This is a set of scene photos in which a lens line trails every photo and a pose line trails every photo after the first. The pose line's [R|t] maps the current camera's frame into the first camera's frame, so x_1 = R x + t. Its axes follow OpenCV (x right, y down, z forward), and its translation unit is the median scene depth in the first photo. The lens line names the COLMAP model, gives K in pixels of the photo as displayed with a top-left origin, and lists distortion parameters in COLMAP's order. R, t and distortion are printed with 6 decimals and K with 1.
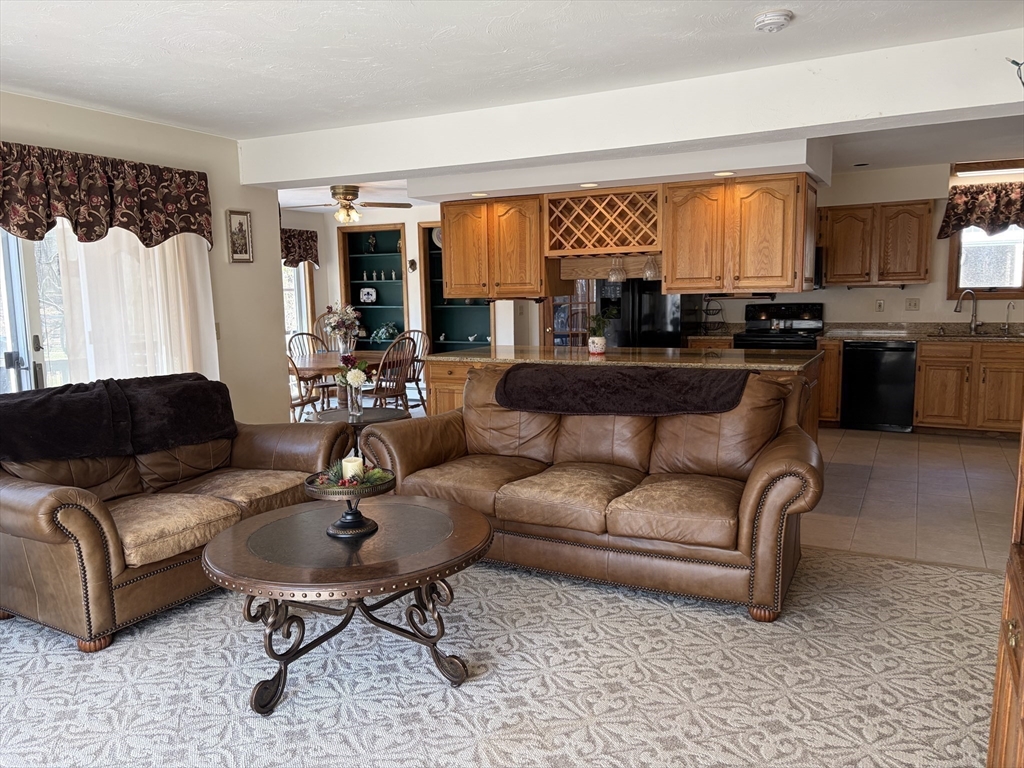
lens RADIAL K [[773.3, 0, 520.0], [0, 773.3, 384.8], [0, 0, 1]] dist [0.046121, -0.042445]
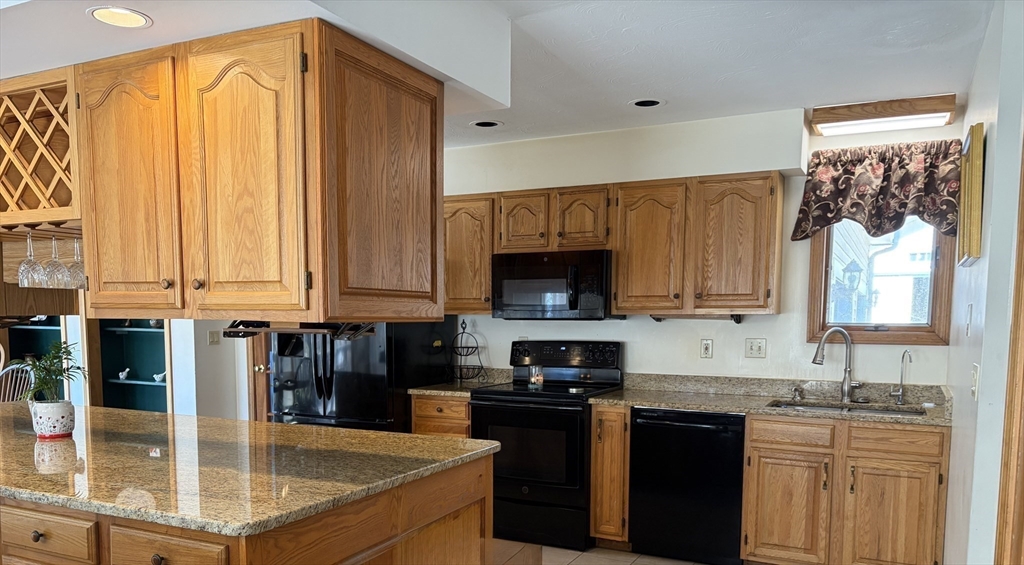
lens RADIAL K [[776.4, 0, 506.4], [0, 776.4, 385.1], [0, 0, 1]] dist [0.015418, 0.018044]
pose [[0.999568, 0.024024, 0.016945, 0.319297], [-0.023499, 0.999257, -0.030551, -0.054443], [-0.017666, 0.030140, 0.999390, 0.425089]]
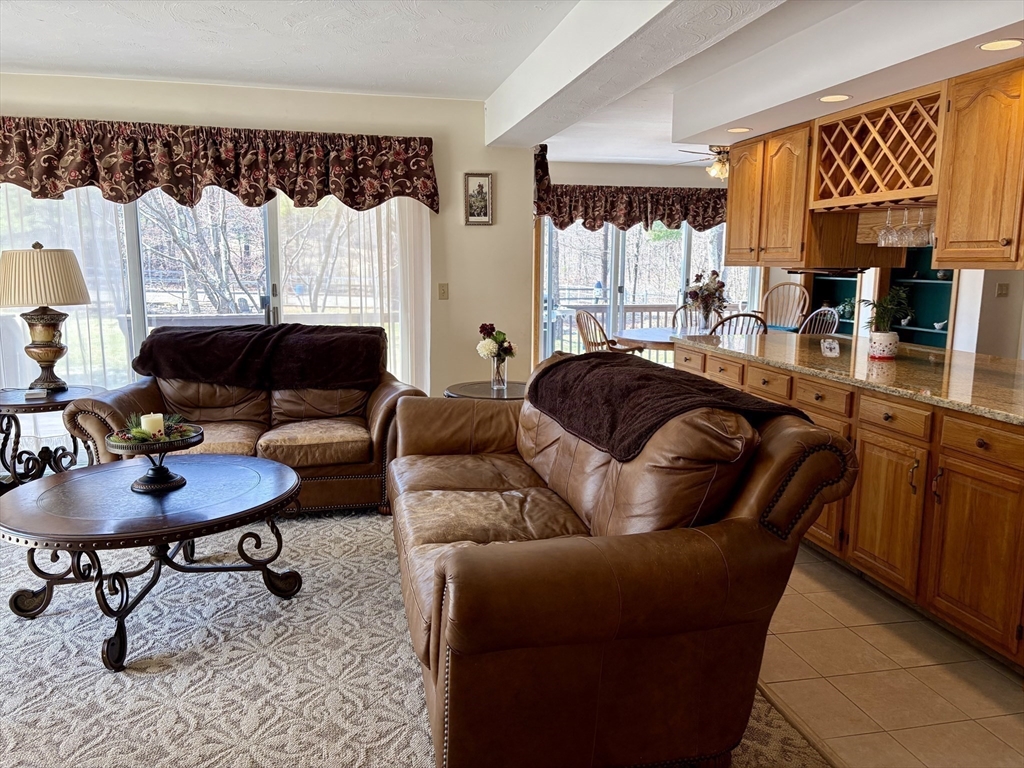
lens RADIAL K [[773.3, 0, 514.5], [0, 773.3, 381.9], [0, 0, 1]] dist [0.046121, -0.042445]
pose [[0.641581, 0.142116, -0.753775, 0.340137], [-0.114408, 0.989424, 0.089166, -0.036826], [0.758476, 0.029031, 0.651055, 0.284313]]
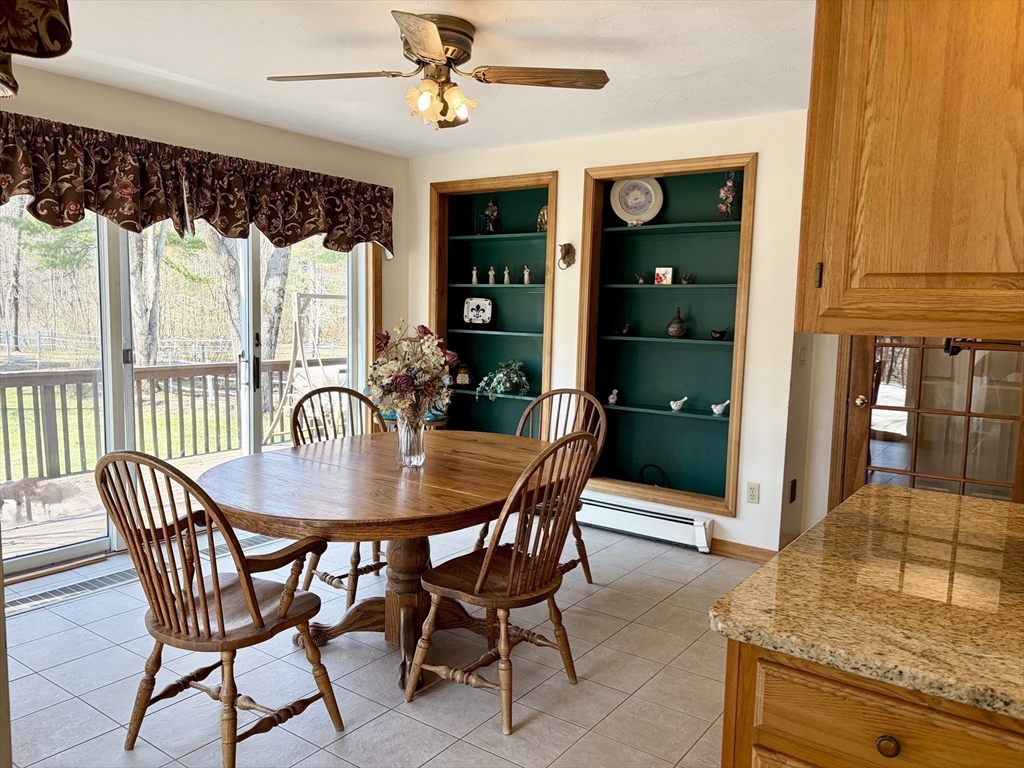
lens RADIAL K [[773.3, 0, 515.7], [0, 773.3, 389.8], [0, 0, 1]] dist [0.046121, -0.042445]
pose [[0.988868, 0.059481, -0.136387, -0.132866], [-0.062014, 0.997972, -0.014393, -0.077473], [0.135255, 0.022691, 0.990551, 0.672632]]
